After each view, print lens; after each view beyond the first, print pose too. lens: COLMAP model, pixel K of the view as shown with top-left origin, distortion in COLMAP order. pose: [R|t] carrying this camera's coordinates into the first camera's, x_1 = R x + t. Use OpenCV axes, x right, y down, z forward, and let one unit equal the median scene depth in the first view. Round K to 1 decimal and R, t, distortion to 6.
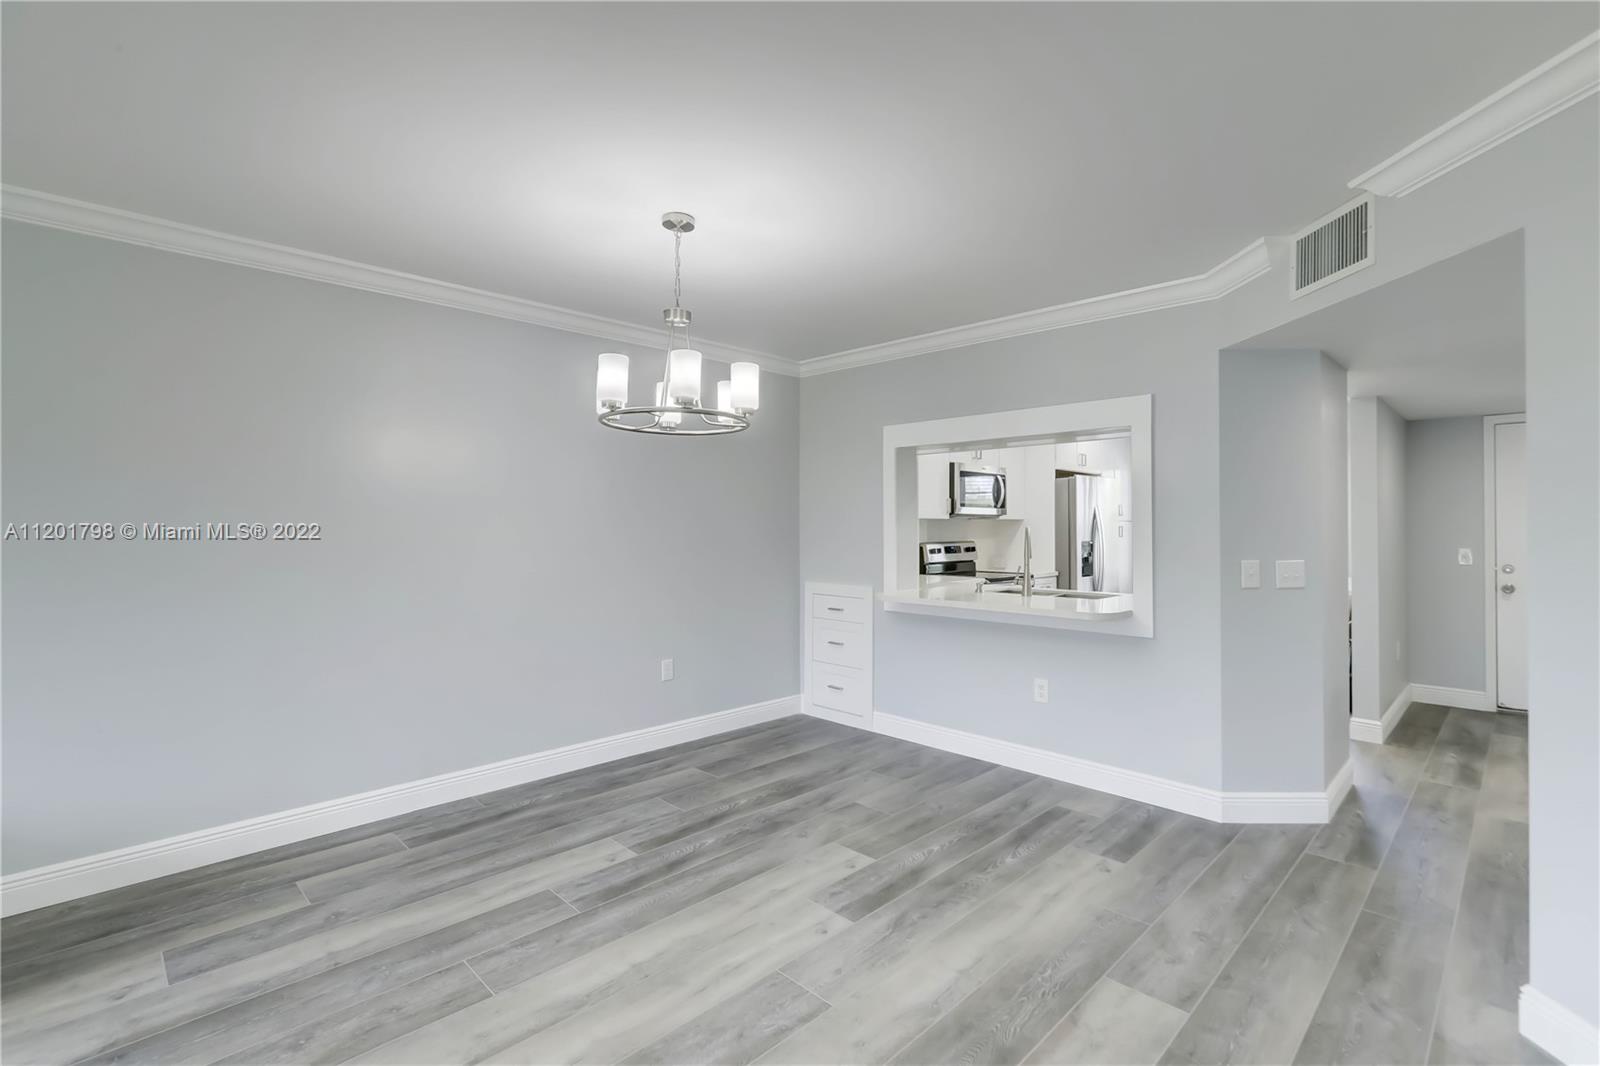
lens RADIAL K [[736.5, 0, 812.7], [0, 736.5, 515.9], [0, 0, 1]] dist [0.002608, 0.001126]
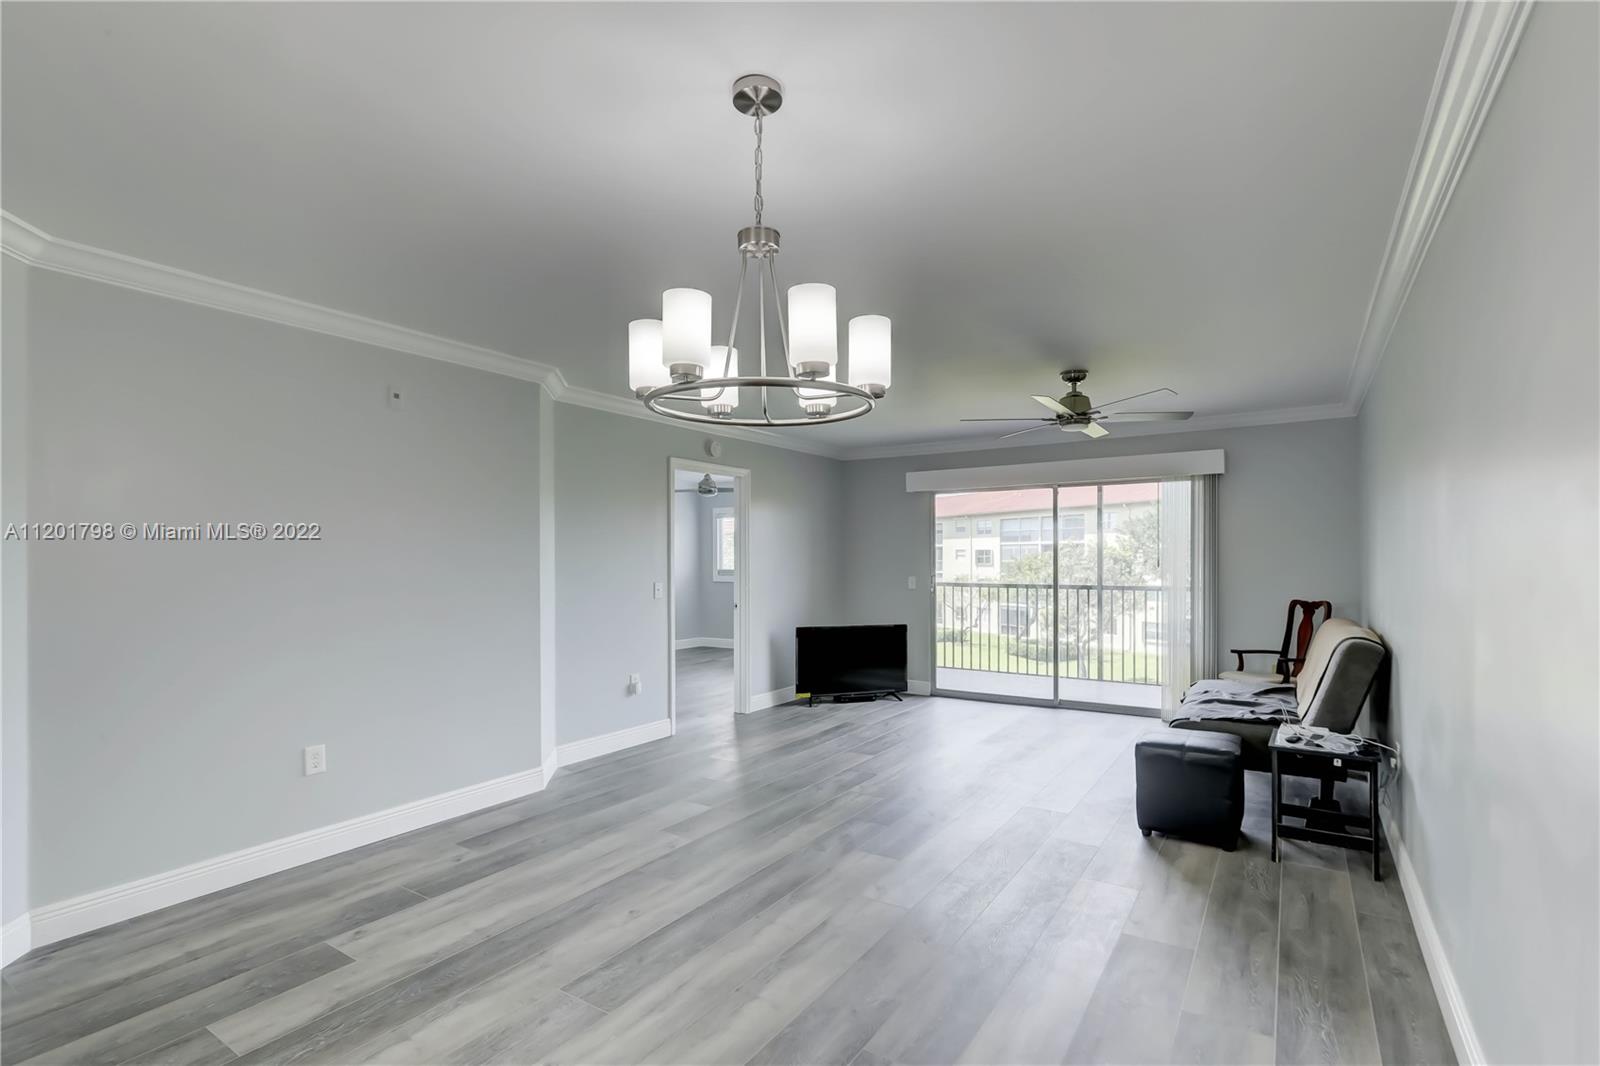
lens RADIAL K [[736.5, 0, 827.0], [0, 736.5, 560.1], [0, 0, 1]] dist [0.002608, 0.001126]
pose [[-0.976612, 0.004741, -0.214958, -0.100451], [0.006382, 0.999956, -0.006941, 0.014589], [0.214916, -0.008151, -0.976599, 1.645053]]
